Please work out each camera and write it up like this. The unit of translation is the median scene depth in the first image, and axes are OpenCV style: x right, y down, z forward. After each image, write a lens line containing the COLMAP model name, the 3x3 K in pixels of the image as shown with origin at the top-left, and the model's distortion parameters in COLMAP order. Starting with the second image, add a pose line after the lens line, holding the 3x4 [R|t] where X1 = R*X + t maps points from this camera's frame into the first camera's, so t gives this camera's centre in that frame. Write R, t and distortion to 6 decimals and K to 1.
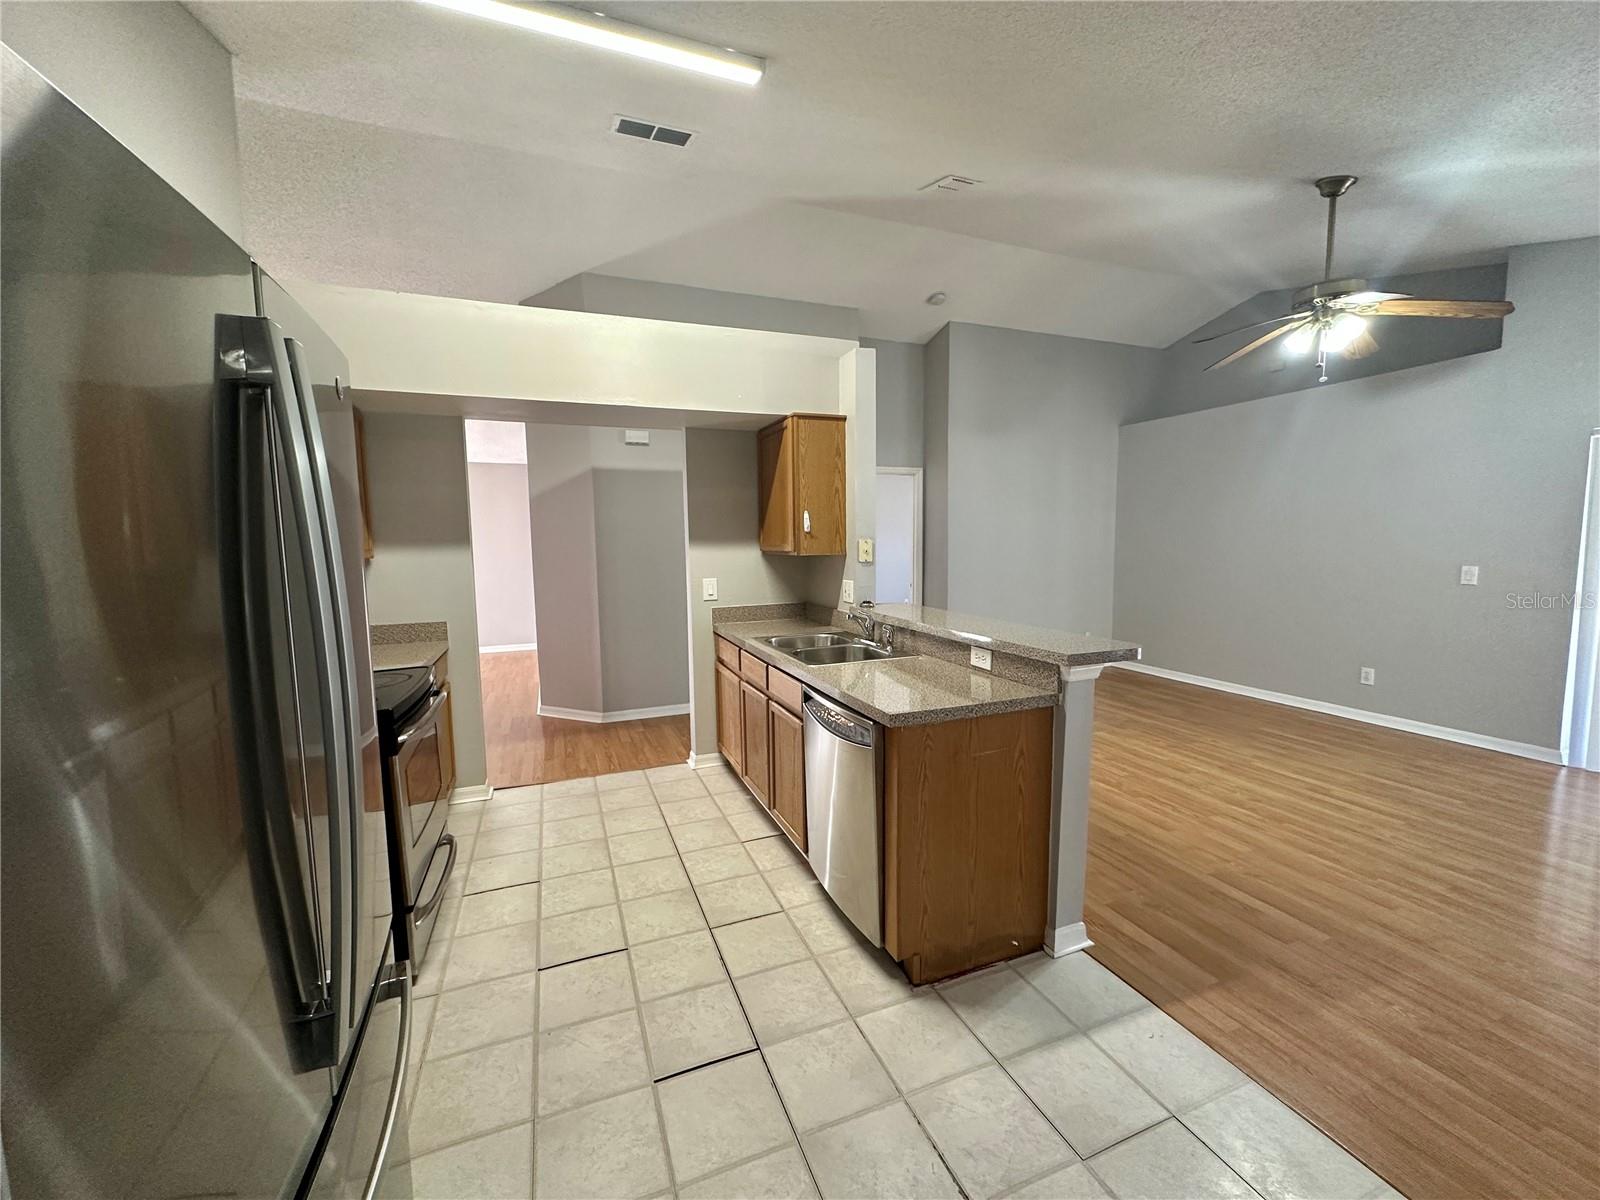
lens RADIAL K [[631.5, 0, 799.9], [0, 631.5, 600.4], [0, 0, 1]] dist [0.002344, 0.000271]
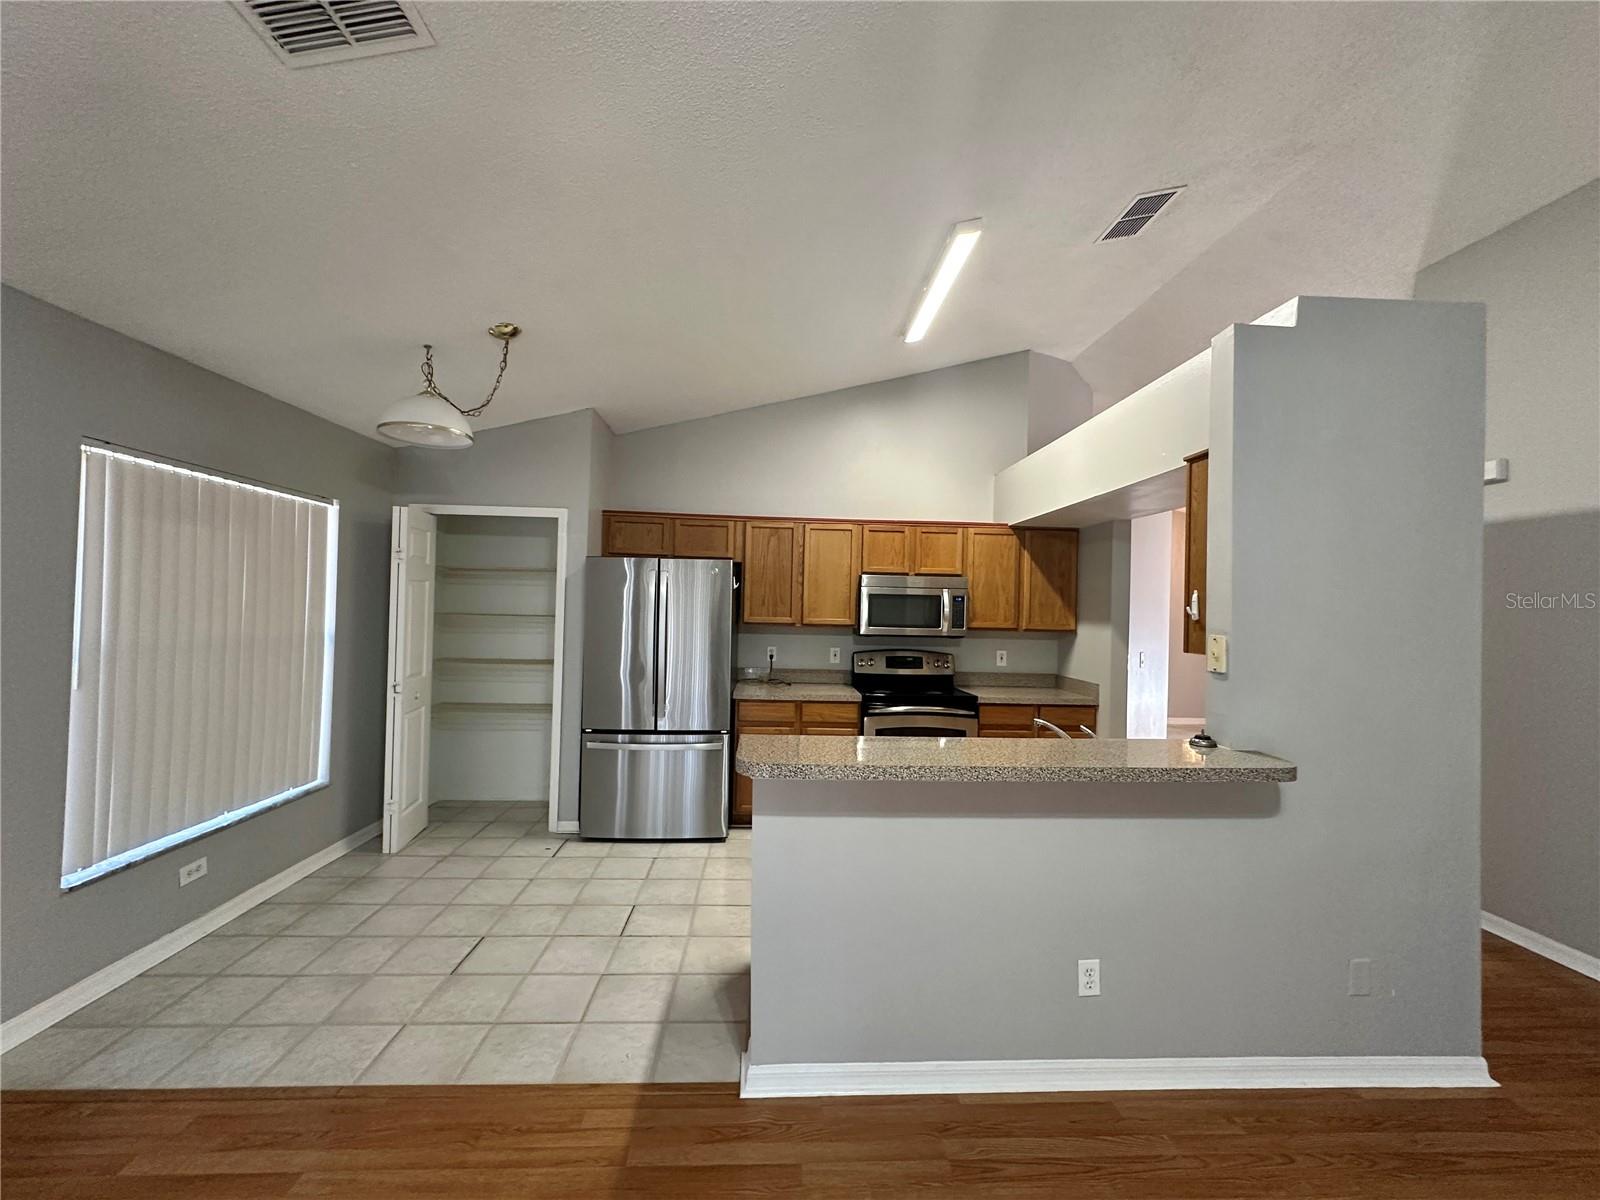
lens RADIAL K [[631.5, 0, 796.9], [0, 631.5, 597.0], [0, 0, 1]] dist [0.002344, 0.000271]
pose [[-0.327744, -0.007844, -0.944734, 1.333033], [-0.113863, 0.993005, 0.031256, -0.176013], [0.937880, 0.117814, -0.326345, 1.350717]]
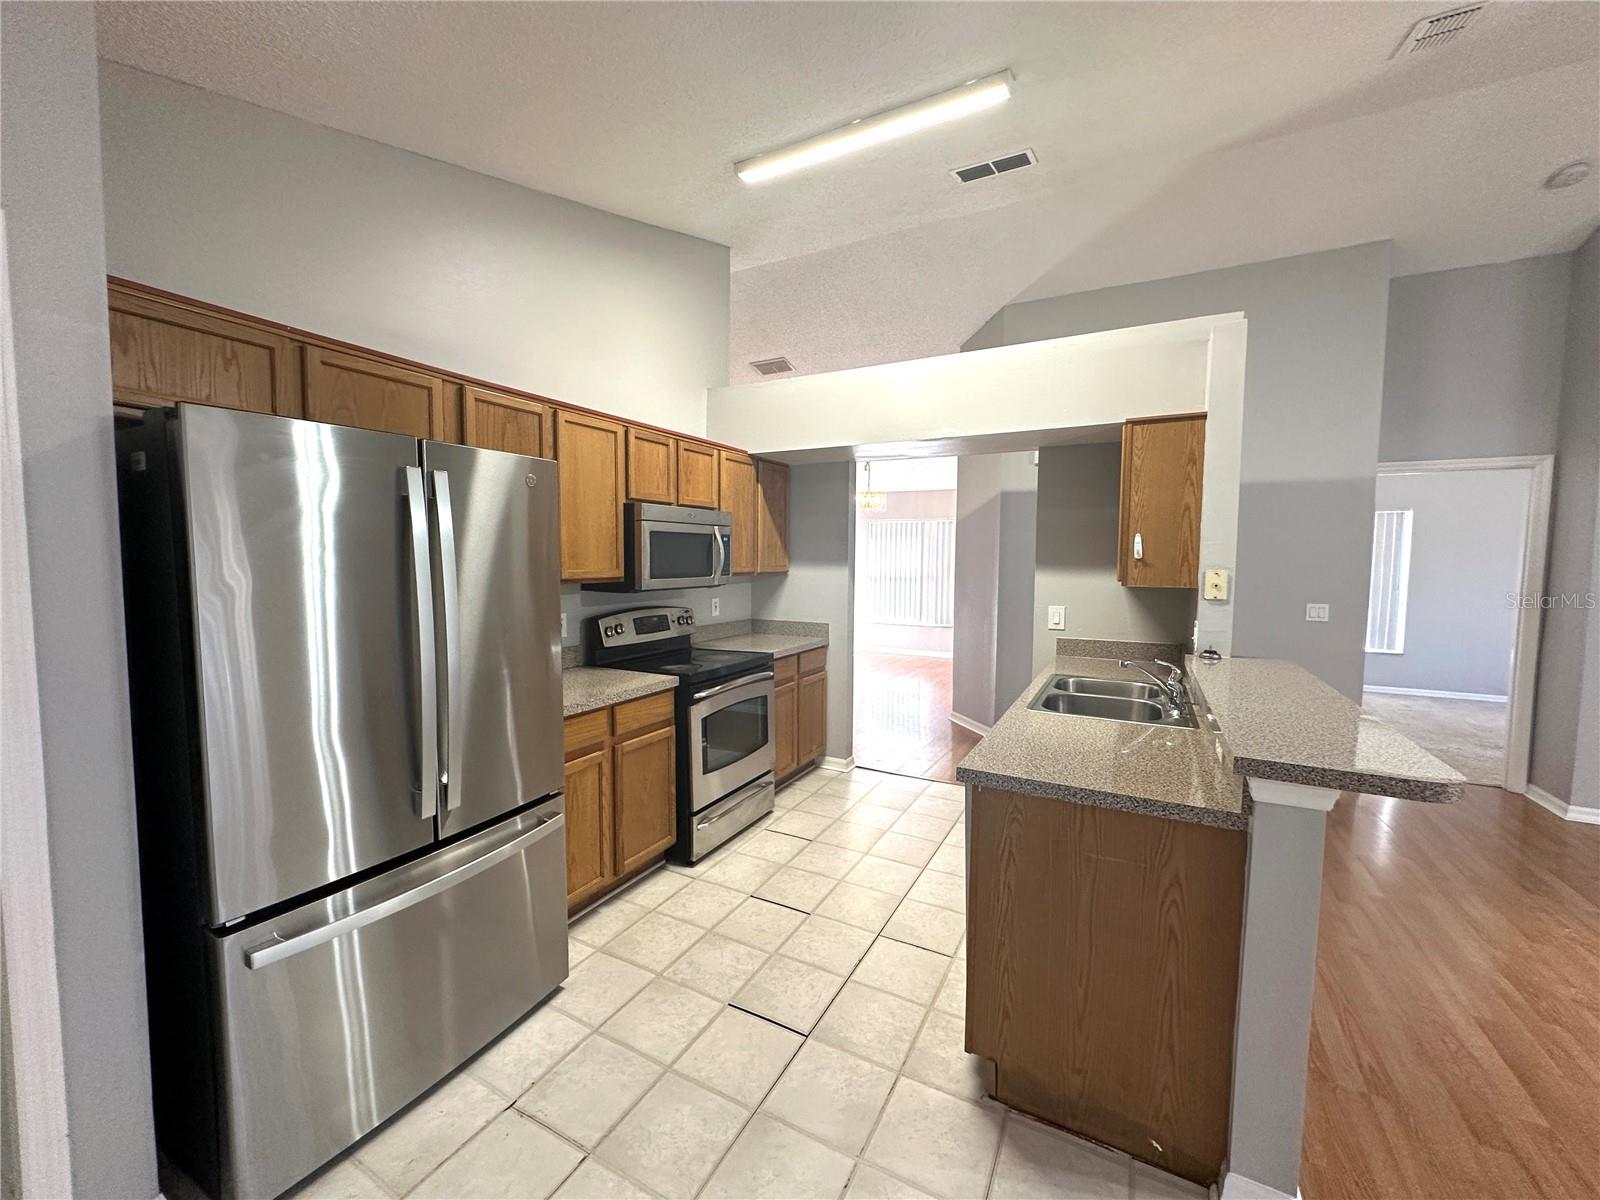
lens RADIAL K [[631.5, 0, 804.6], [0, 631.5, 600.9], [0, 0, 1]] dist [0.002344, 0.000271]
pose [[0.652678, 0.072509, -0.754158, 0.593314], [-0.091522, 0.995666, 0.016522, -0.044346], [0.752087, 0.058238, 0.656485, 0.206395]]
